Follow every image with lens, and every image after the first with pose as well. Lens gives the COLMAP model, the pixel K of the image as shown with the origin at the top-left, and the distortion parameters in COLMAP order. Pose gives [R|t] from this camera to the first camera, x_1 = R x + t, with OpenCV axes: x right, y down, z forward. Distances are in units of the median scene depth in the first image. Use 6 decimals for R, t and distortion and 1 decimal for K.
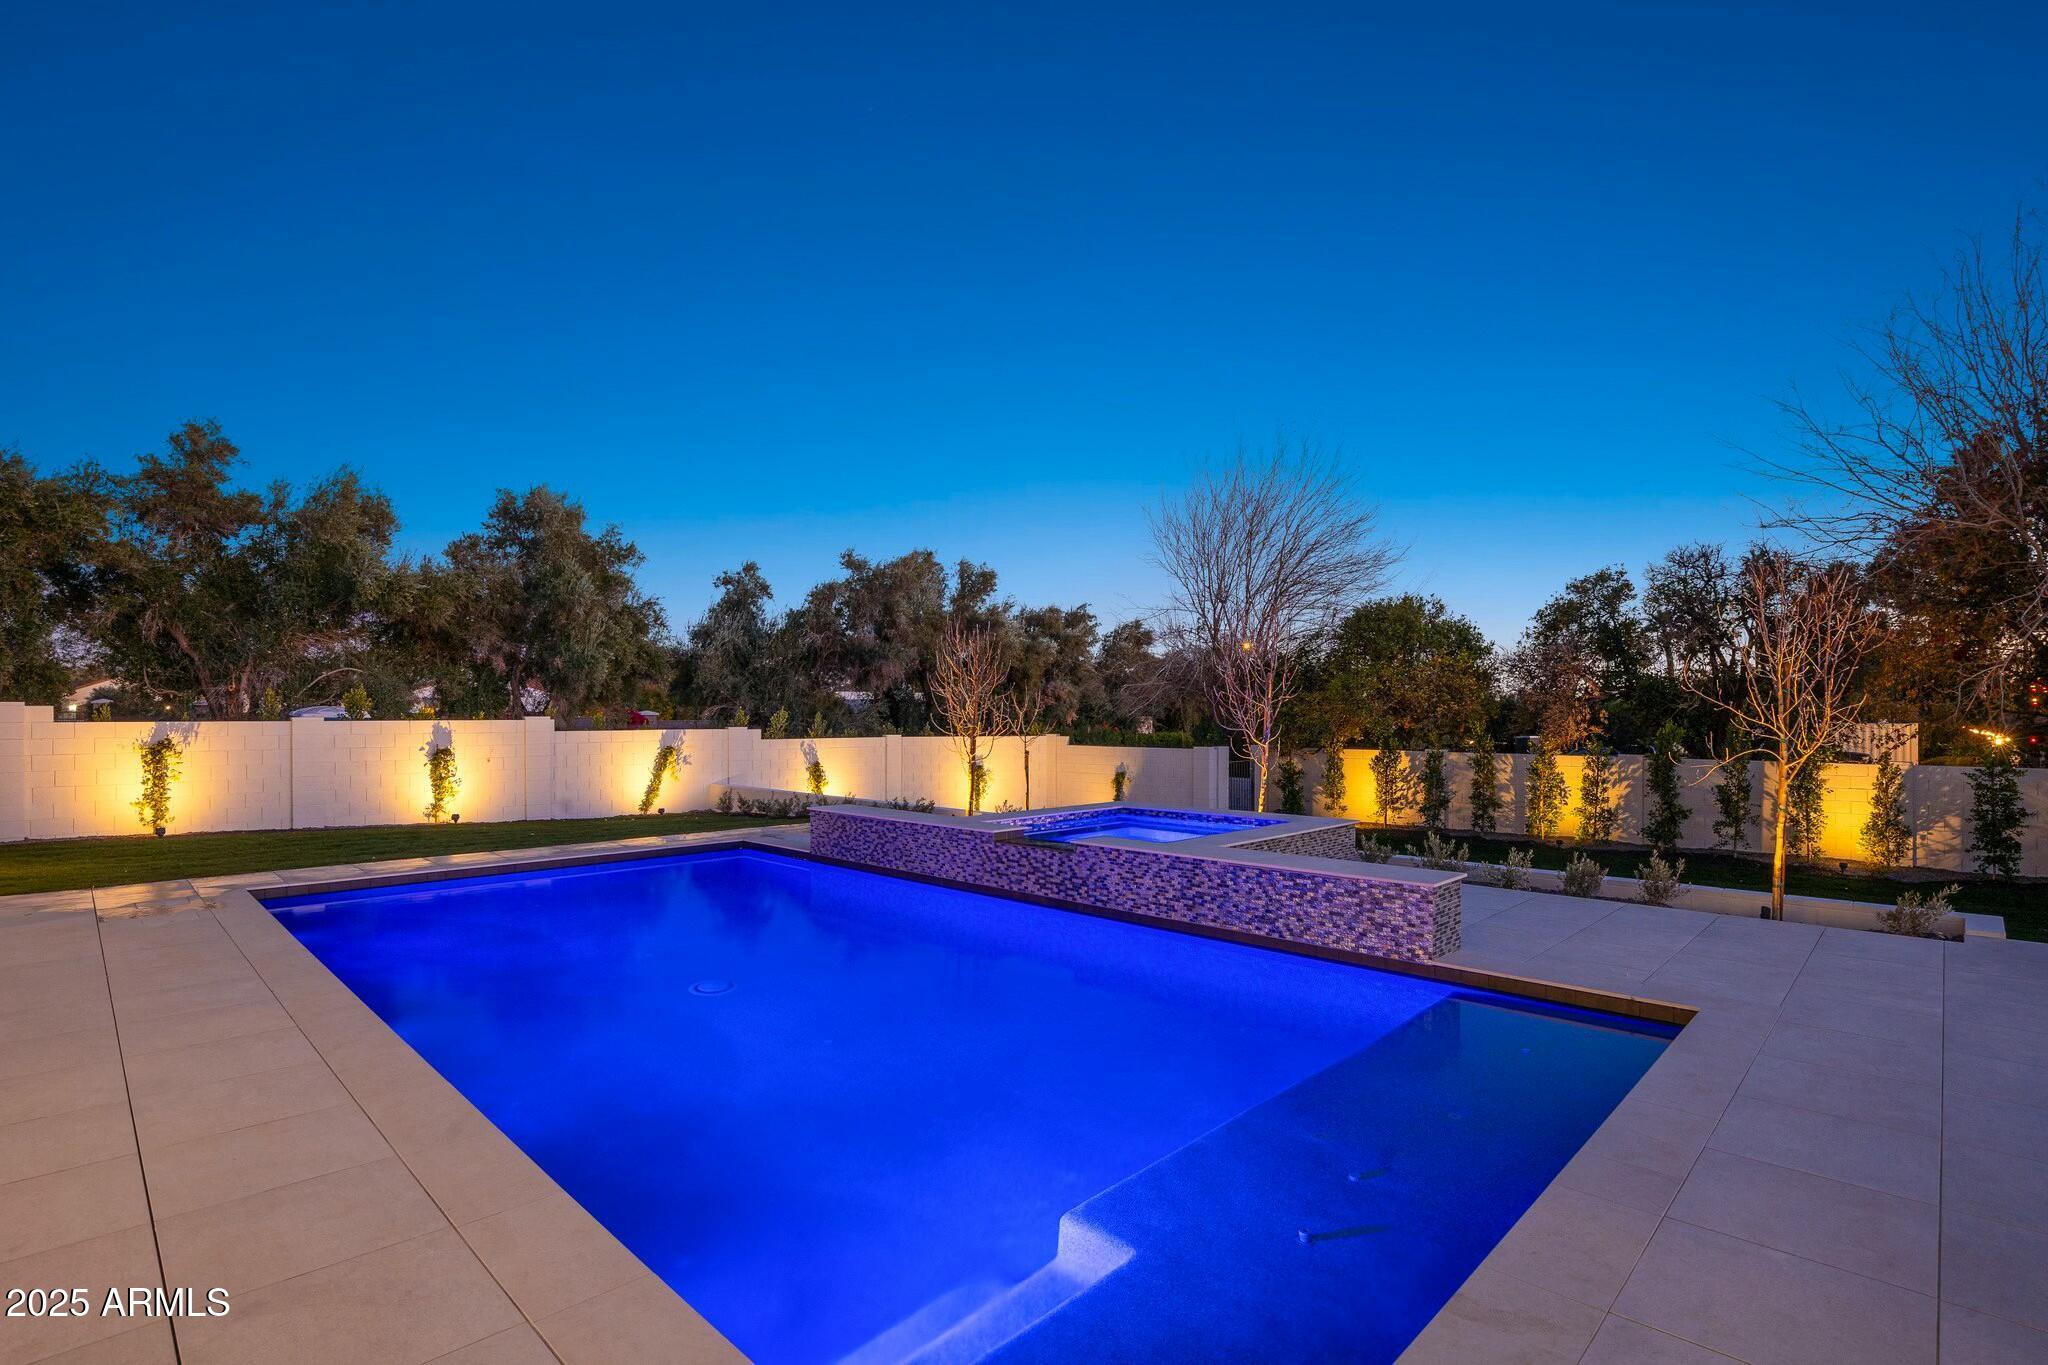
lens RADIAL K [[983.3, 0, 1068.5], [0, 983.3, 714.1], [0, 0, 1]] dist [-0.019295, -0.000237]
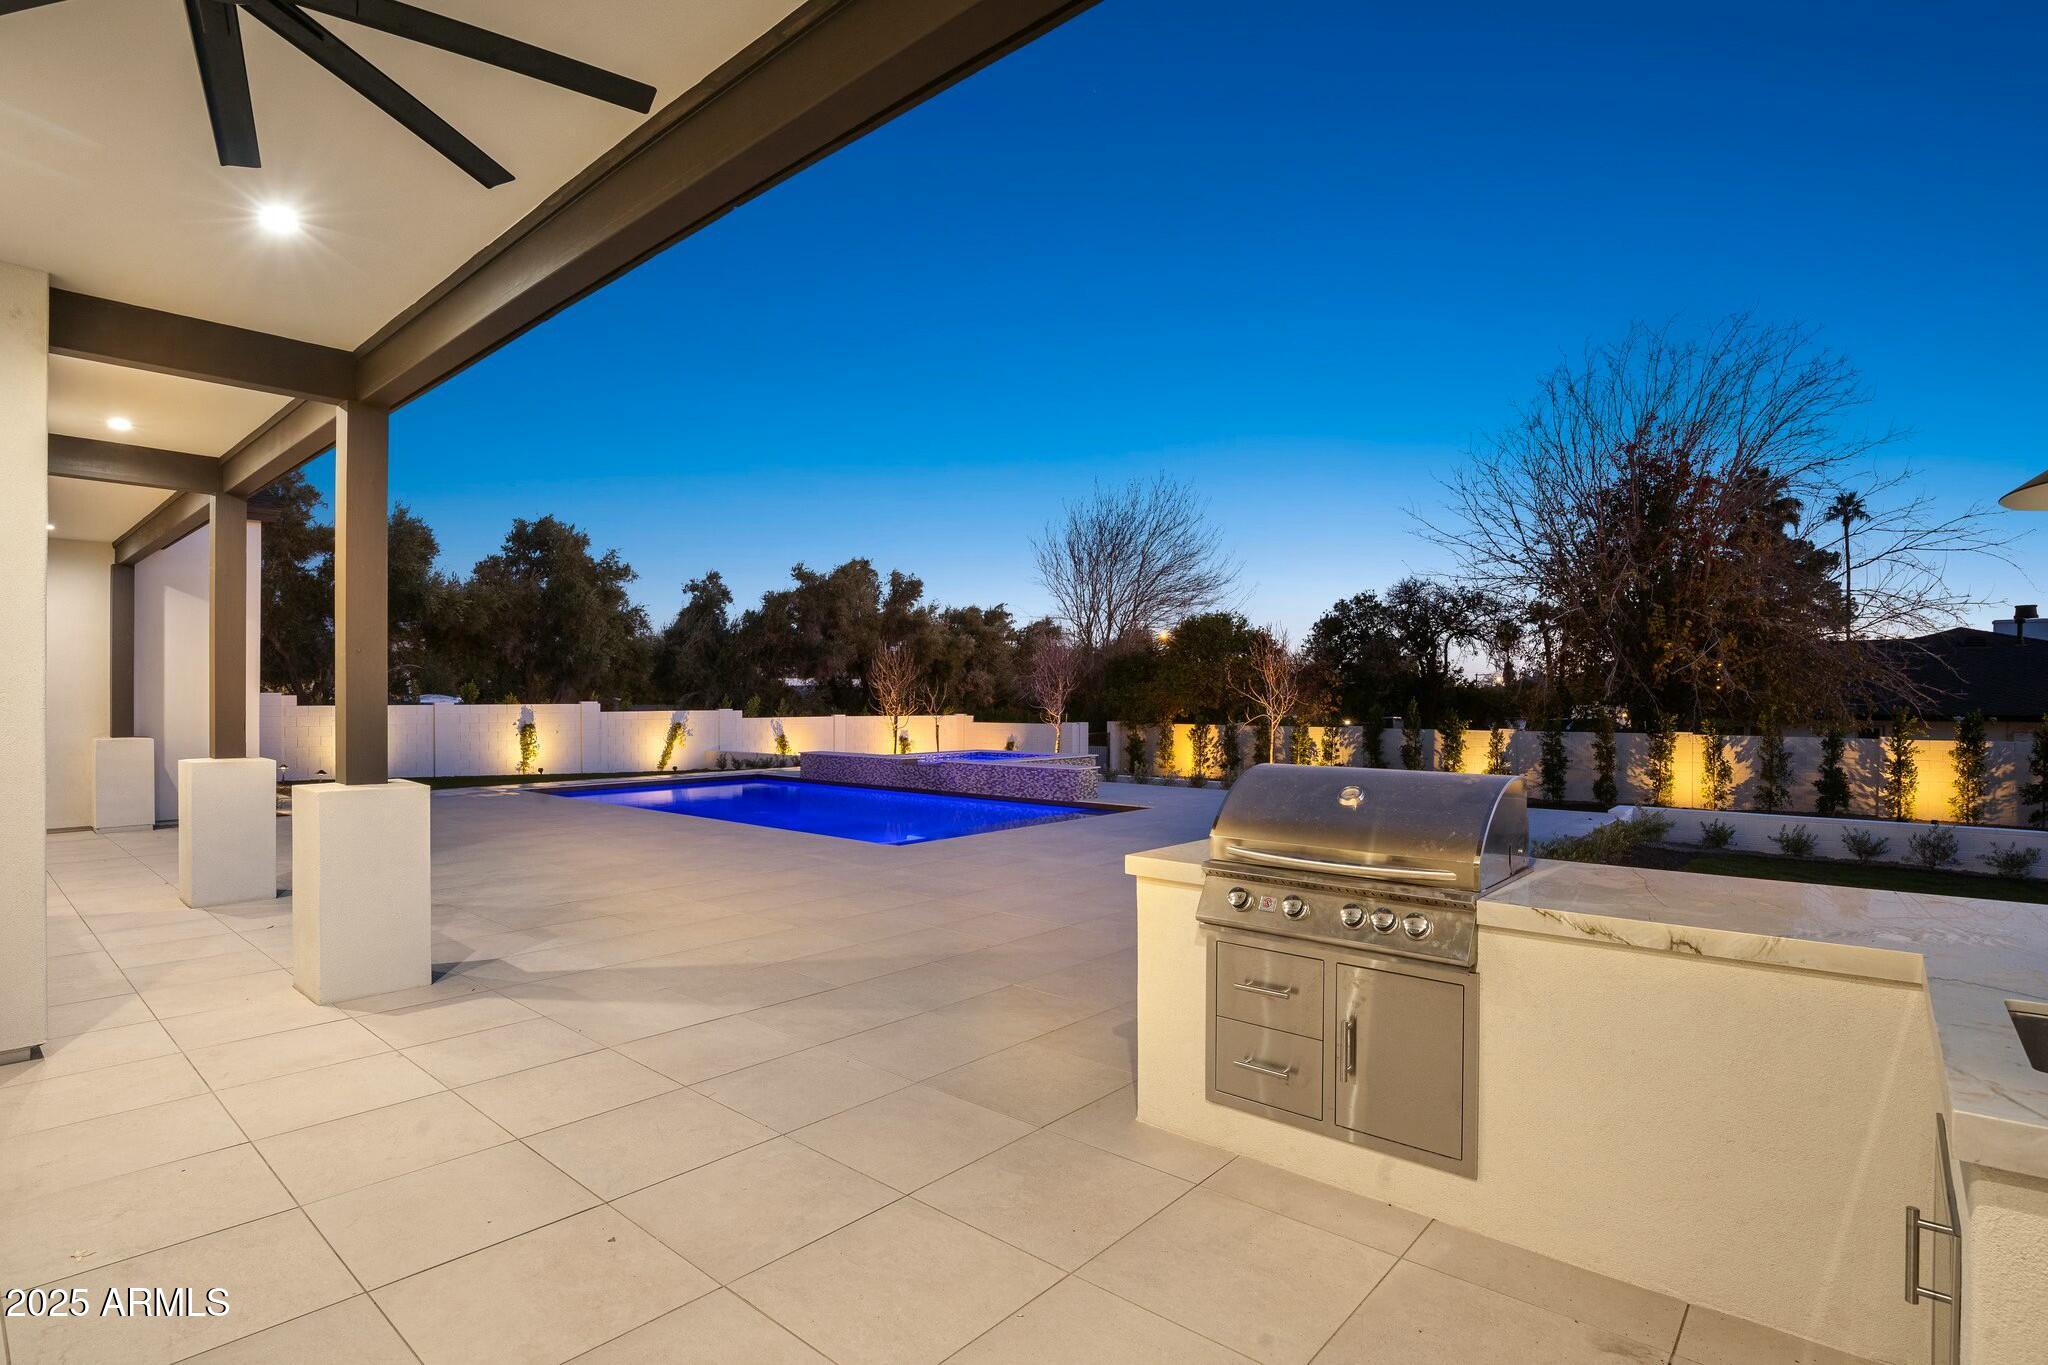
lens RADIAL K [[1015.6, 0, 1084.1], [0, 1015.6, 690.8], [0, 0, 1]] dist [-0.000817, -0.000060]
pose [[0.997390, -0.001961, 0.072171, 0.055692], [0.002506, 0.999969, -0.007466, -0.000276], [-0.072154, 0.007627, 0.997364, -0.415659]]
